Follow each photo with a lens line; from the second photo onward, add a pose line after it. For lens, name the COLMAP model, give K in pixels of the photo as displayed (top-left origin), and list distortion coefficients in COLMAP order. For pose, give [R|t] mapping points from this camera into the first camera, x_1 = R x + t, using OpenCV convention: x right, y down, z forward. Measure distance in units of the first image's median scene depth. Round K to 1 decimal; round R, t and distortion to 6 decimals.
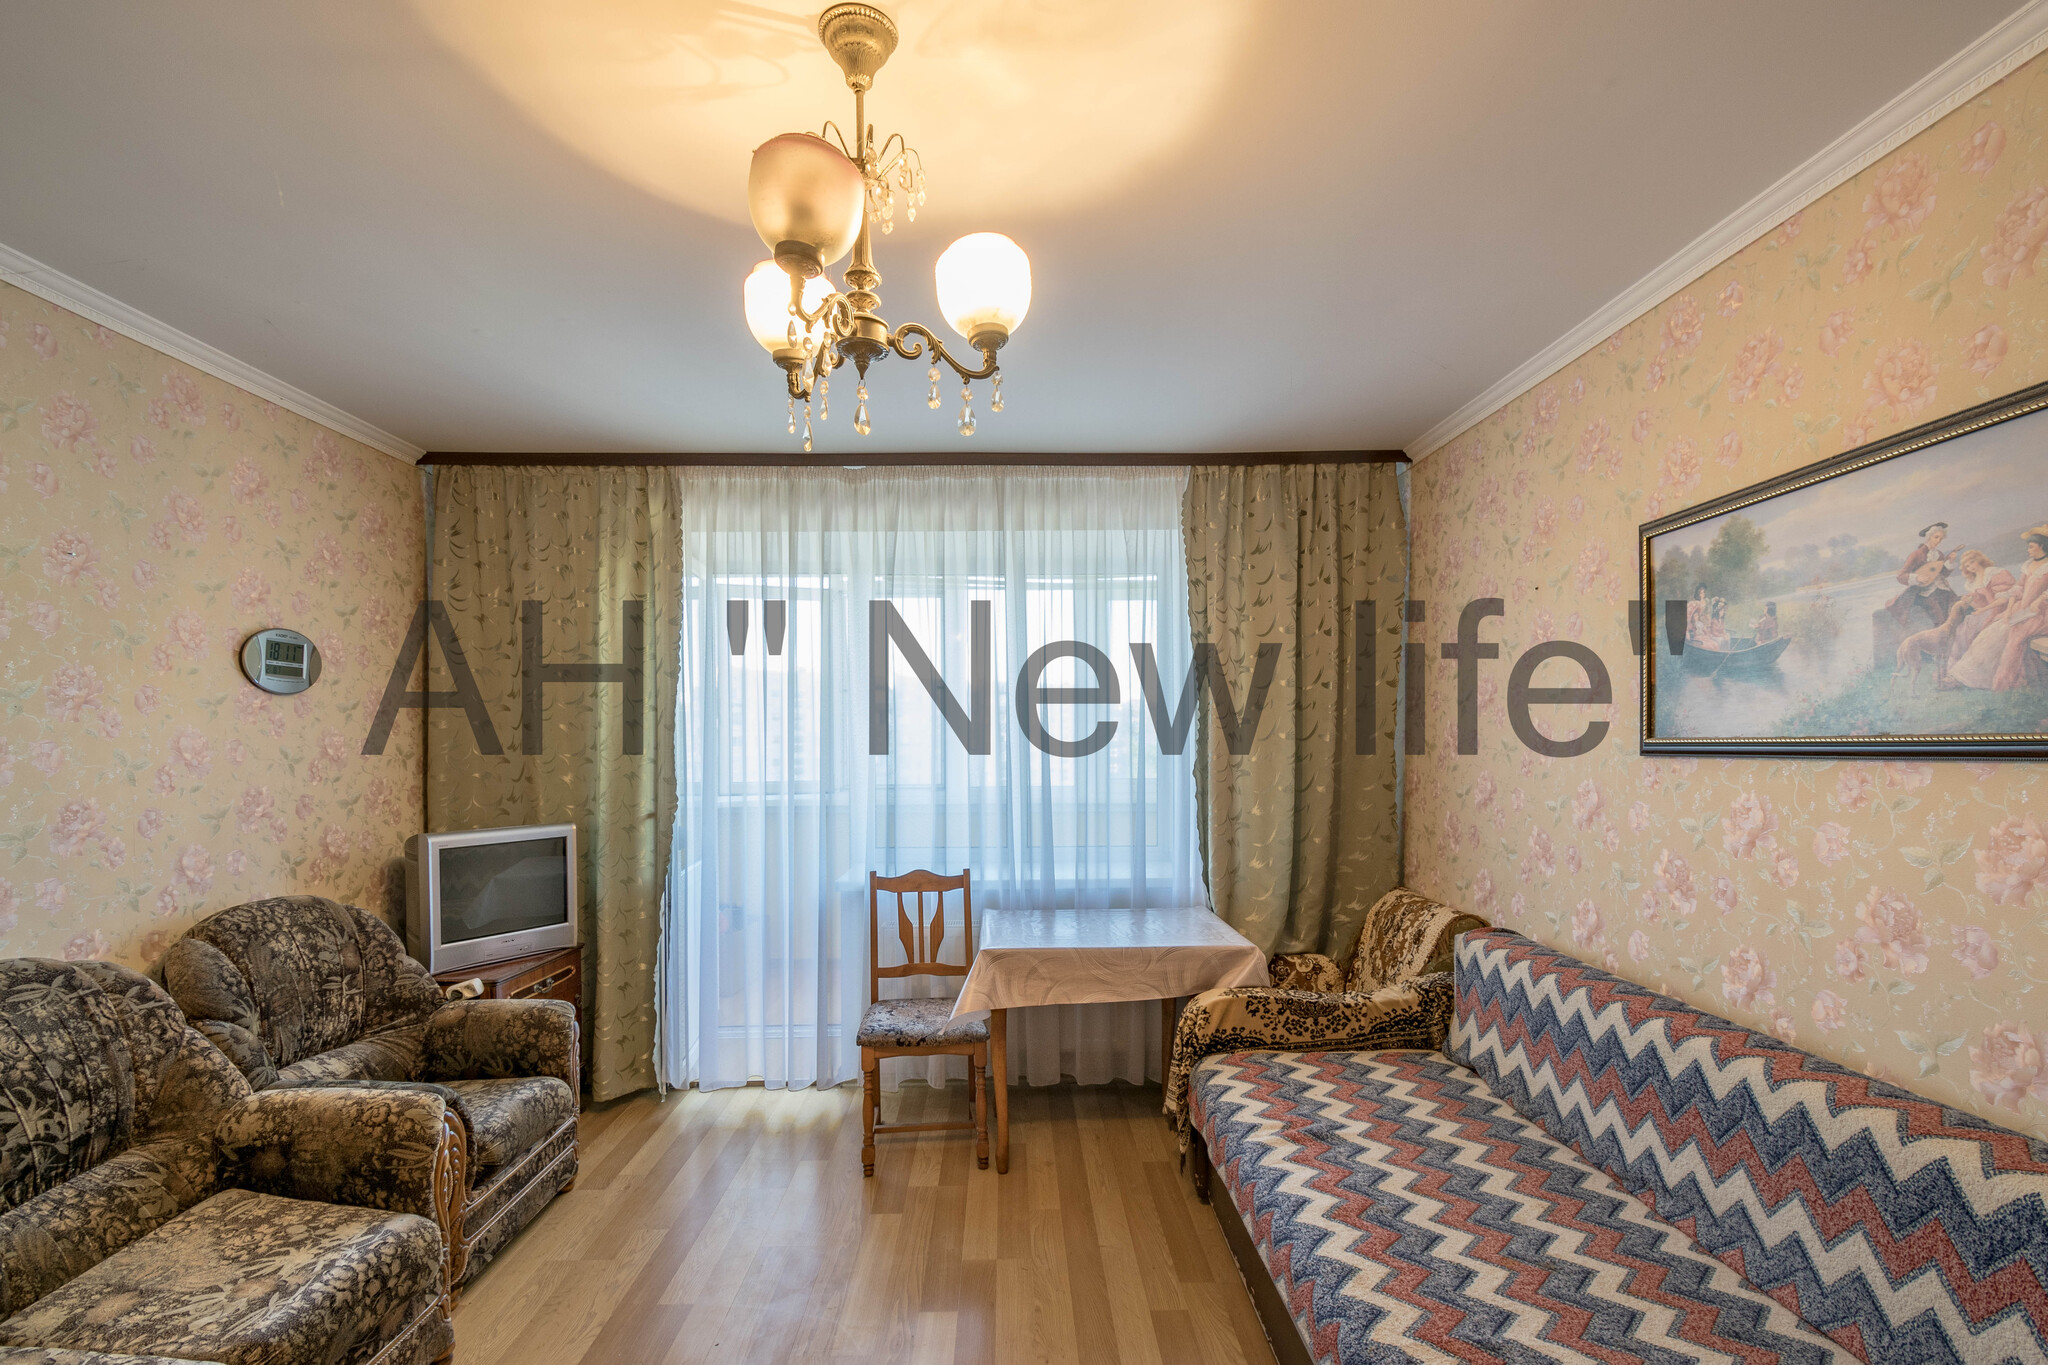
lens RADIAL K [[919.8, 0, 1018.3], [0, 919.8, 743.4], [0, 0, 1]] dist [0.053781, -0.038277]
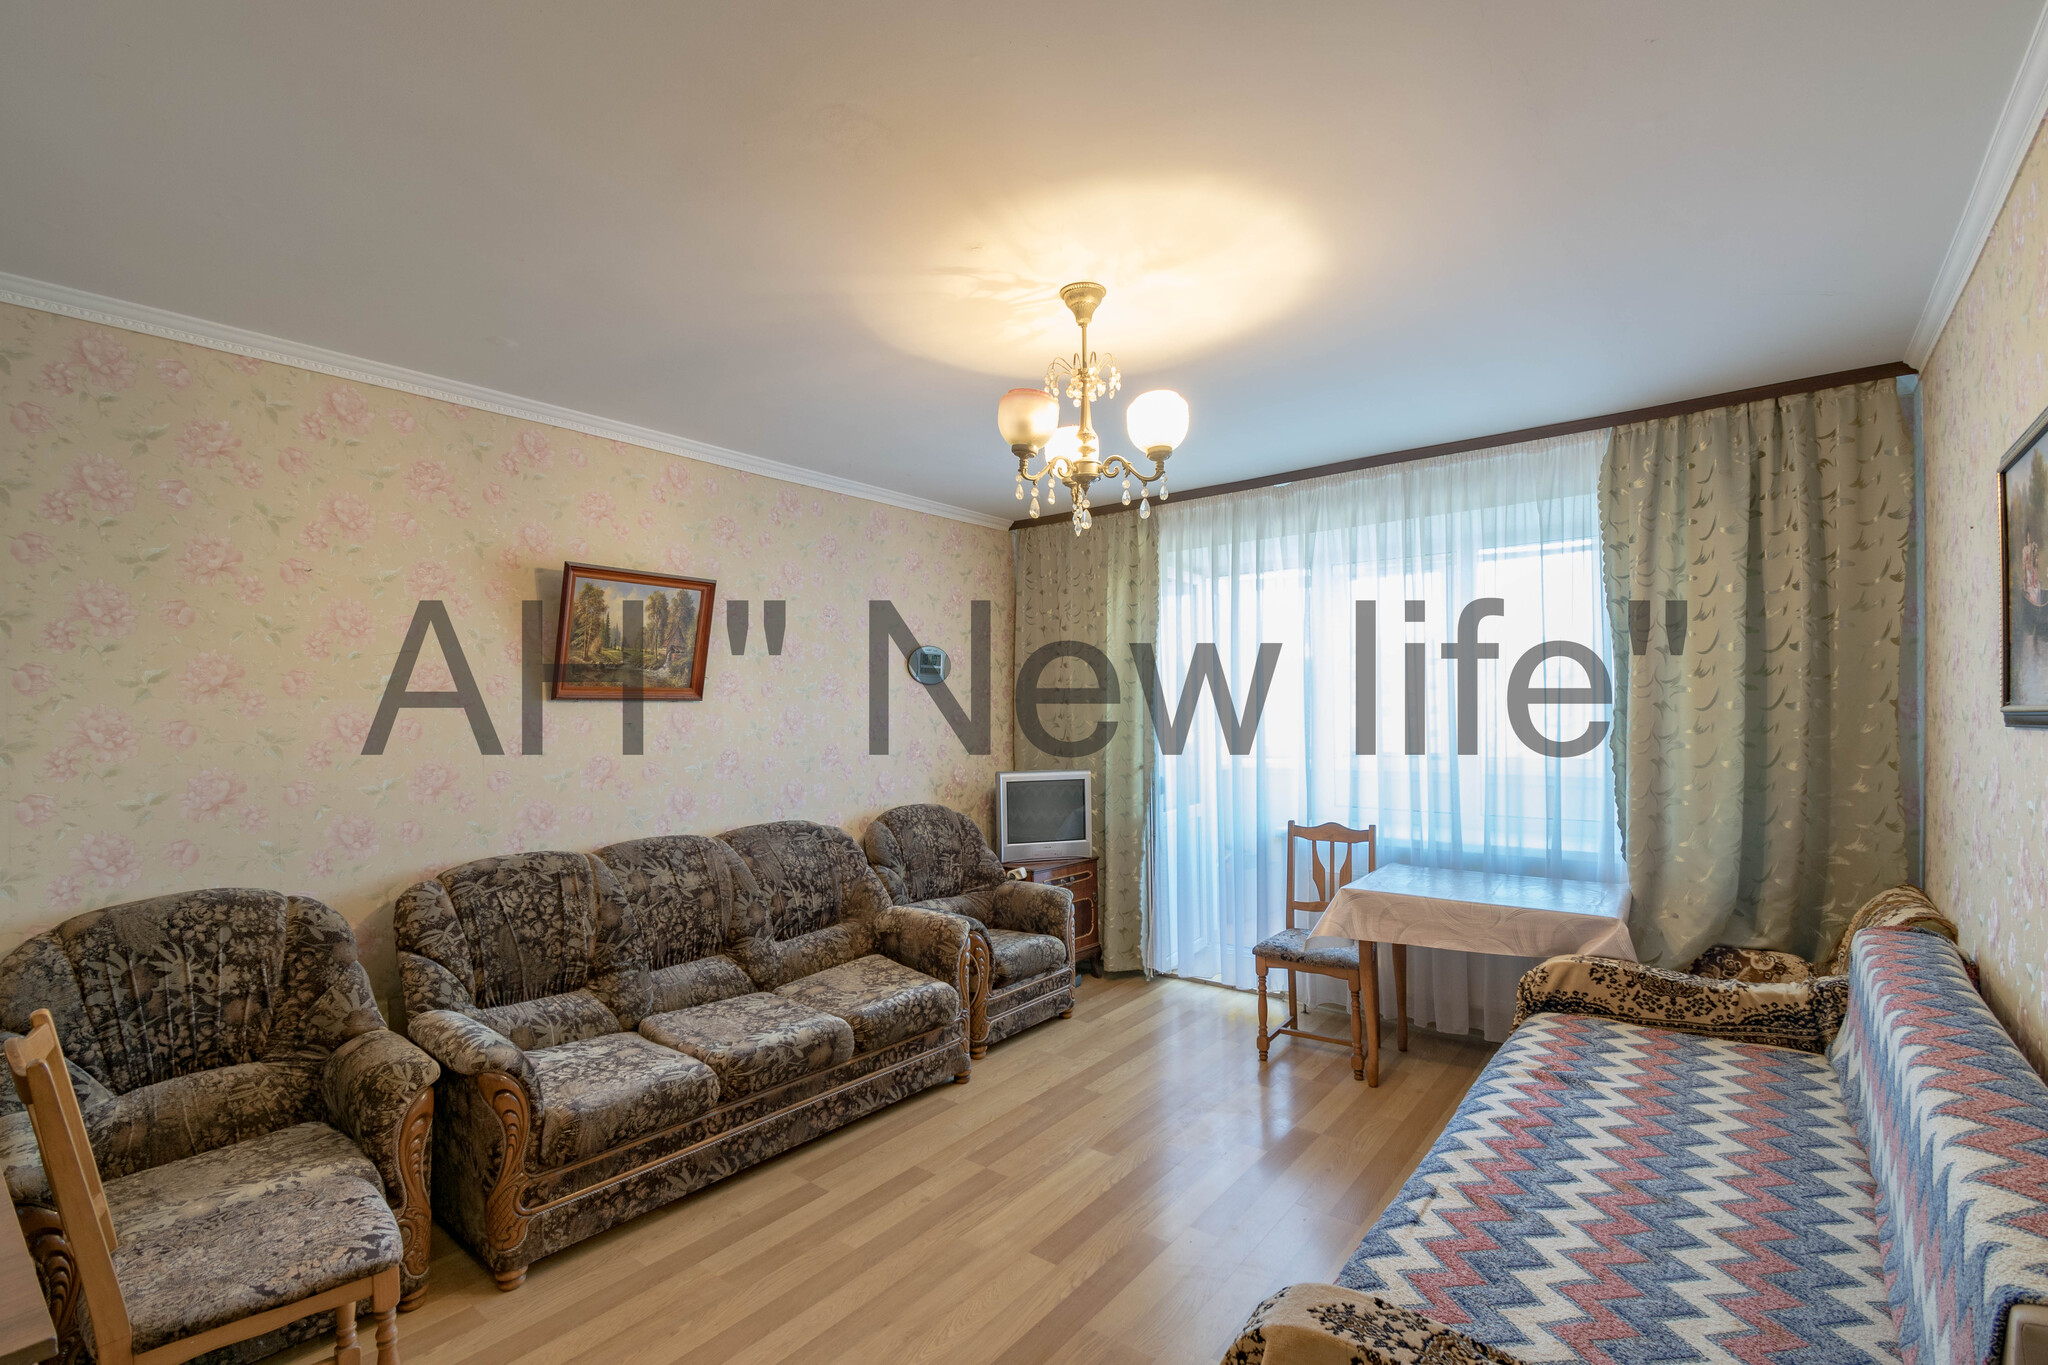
lens RADIAL K [[906.6, 0, 1027.6], [0, 906.6, 704.1], [0, 0, 1]] dist [0.062785, -0.035991]
pose [[0.780718, -0.007608, -0.624838, 0.385312], [0.001228, 0.999943, -0.010640, 0.000135], [0.624883, 0.007540, 0.780682, -0.169810]]
